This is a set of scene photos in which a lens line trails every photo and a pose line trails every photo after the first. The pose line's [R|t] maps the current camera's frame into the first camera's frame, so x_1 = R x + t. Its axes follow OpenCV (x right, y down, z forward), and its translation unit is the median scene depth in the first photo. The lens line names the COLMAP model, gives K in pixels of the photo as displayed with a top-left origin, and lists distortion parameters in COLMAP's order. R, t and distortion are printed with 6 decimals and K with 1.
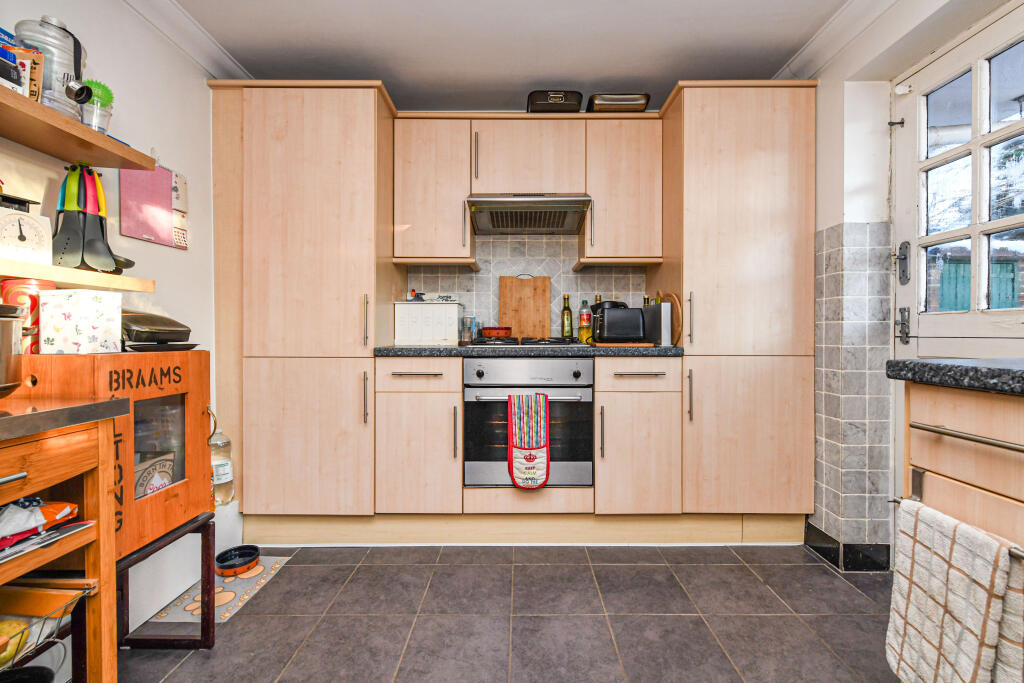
lens RADIAL K [[428.9, 0, 515.0], [0, 428.9, 336.0], [0, 0, 1]] dist [0.003401, -0.000657]
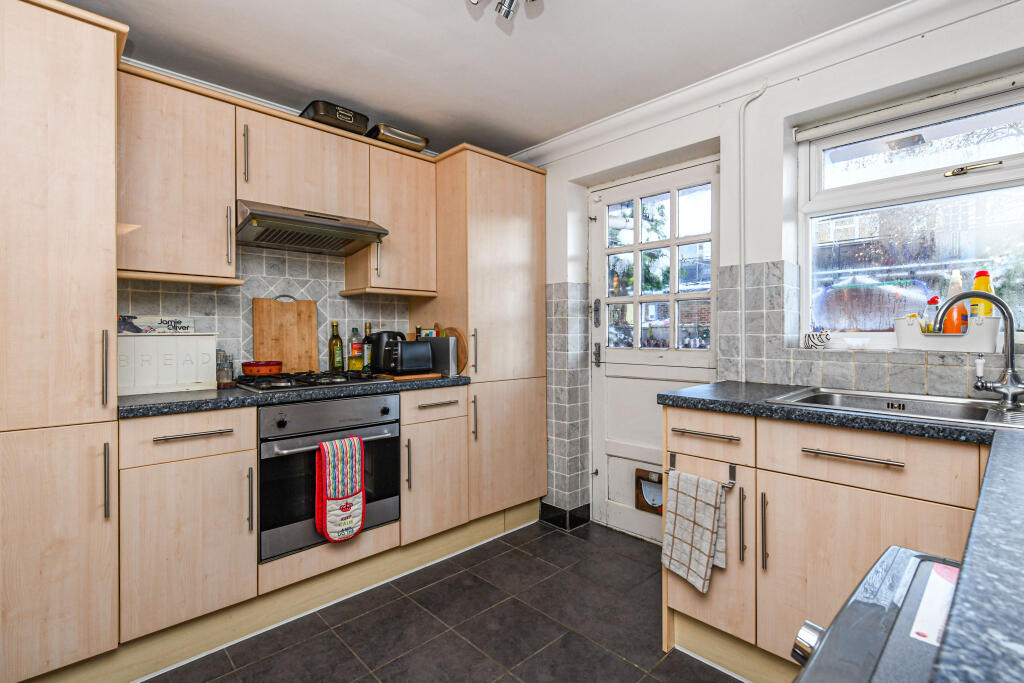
lens RADIAL K [[480.7, 0, 510.2], [0, 480.7, 336.4], [0, 0, 1]] dist [0.005571, 0.000278]
pose [[0.723755, -0.008598, 0.690003, -0.411152], [0.007706, 0.999961, 0.004378, -0.085484], [-0.690014, 0.002148, 0.723793, -0.004746]]
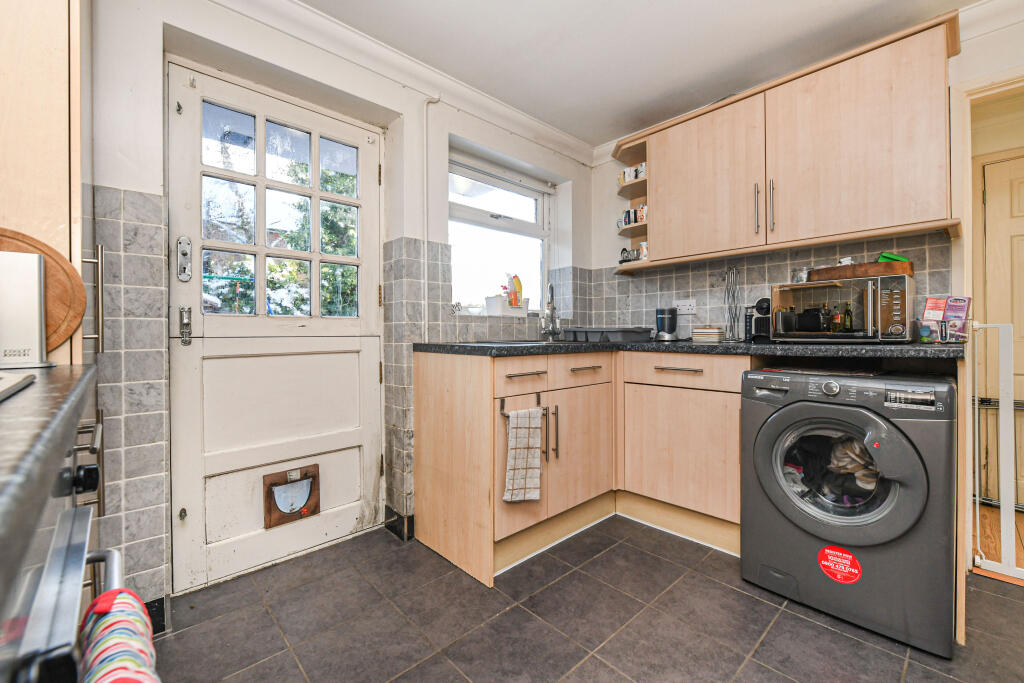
lens RADIAL K [[428.9, 0, 511.5], [0, 428.9, 336.2], [0, 0, 1]] dist [0.003401, -0.000657]
pose [[-0.689556, 0.001048, 0.724232, -0.240054], [0.010403, 0.999910, 0.008457, -0.001540], [-0.724158, 0.013366, -0.689505, 0.985406]]
